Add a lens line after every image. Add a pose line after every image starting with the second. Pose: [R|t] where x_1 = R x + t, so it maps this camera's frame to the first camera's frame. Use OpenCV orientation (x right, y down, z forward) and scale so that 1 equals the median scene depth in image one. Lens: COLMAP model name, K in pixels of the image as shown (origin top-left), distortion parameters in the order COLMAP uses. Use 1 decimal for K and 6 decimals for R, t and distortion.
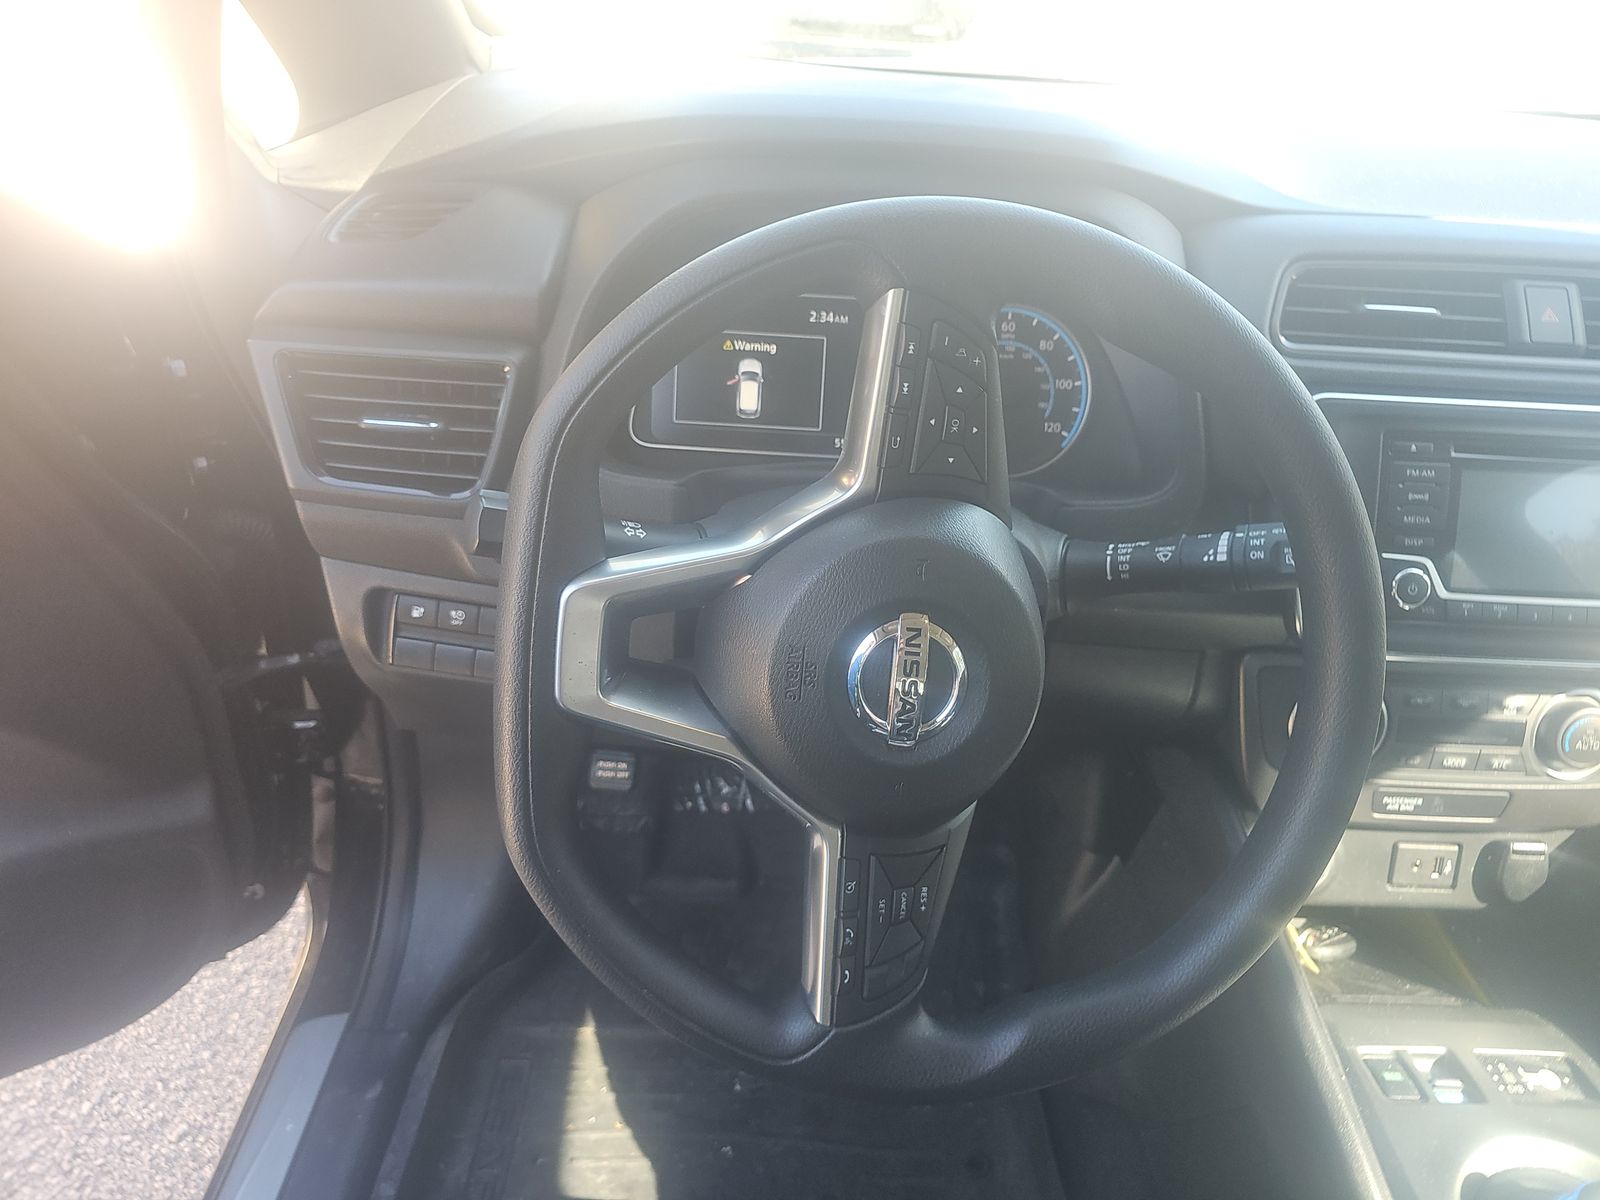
lens RADIAL K [[1076.8, 0, 800.5], [0, 1076.8, 596.6], [0, 0, 1]] dist [0.054961, -0.001102]
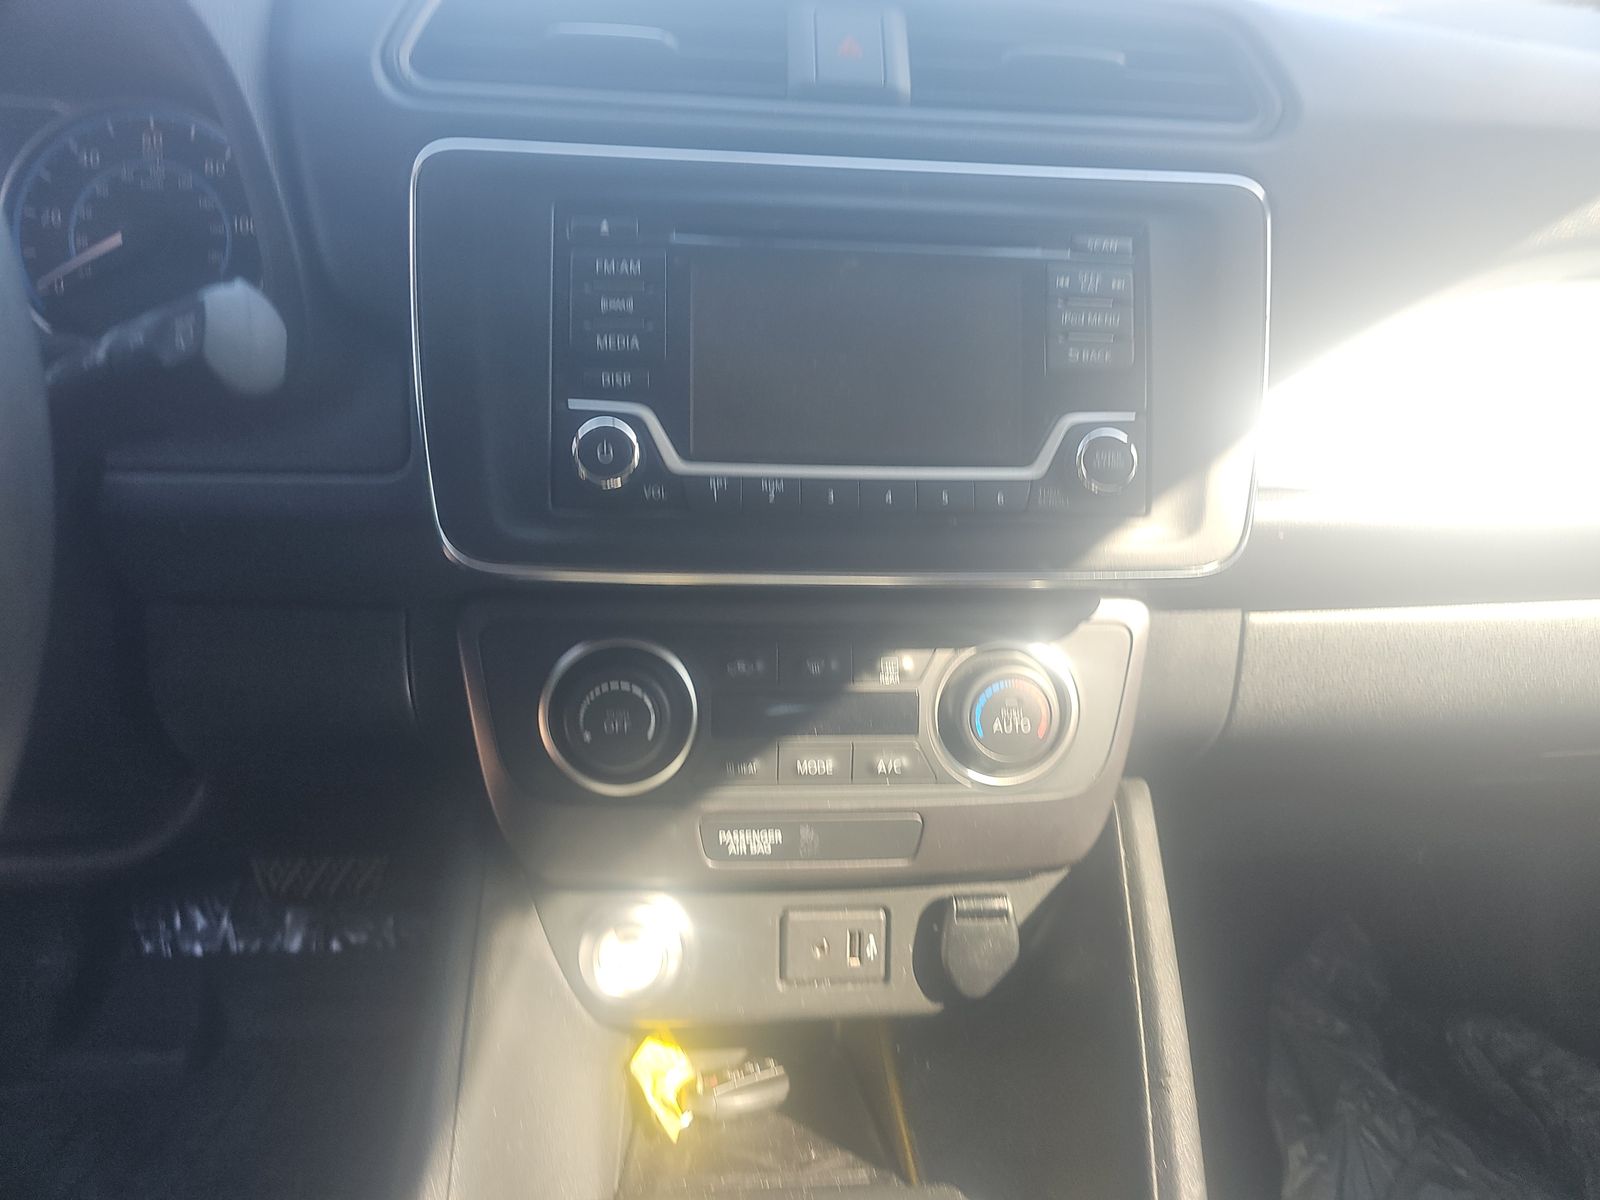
lens RADIAL K [[1076.8, 0, 800.4], [0, 1076.8, 604.4], [0, 0, 1]] dist [0.054961, -0.001102]
pose [[0.998692, -0.047101, 0.019906, 0.569813], [0.049264, 0.990583, -0.127741, 0.135028], [-0.013702, 0.128555, 0.991608, 0.379929]]
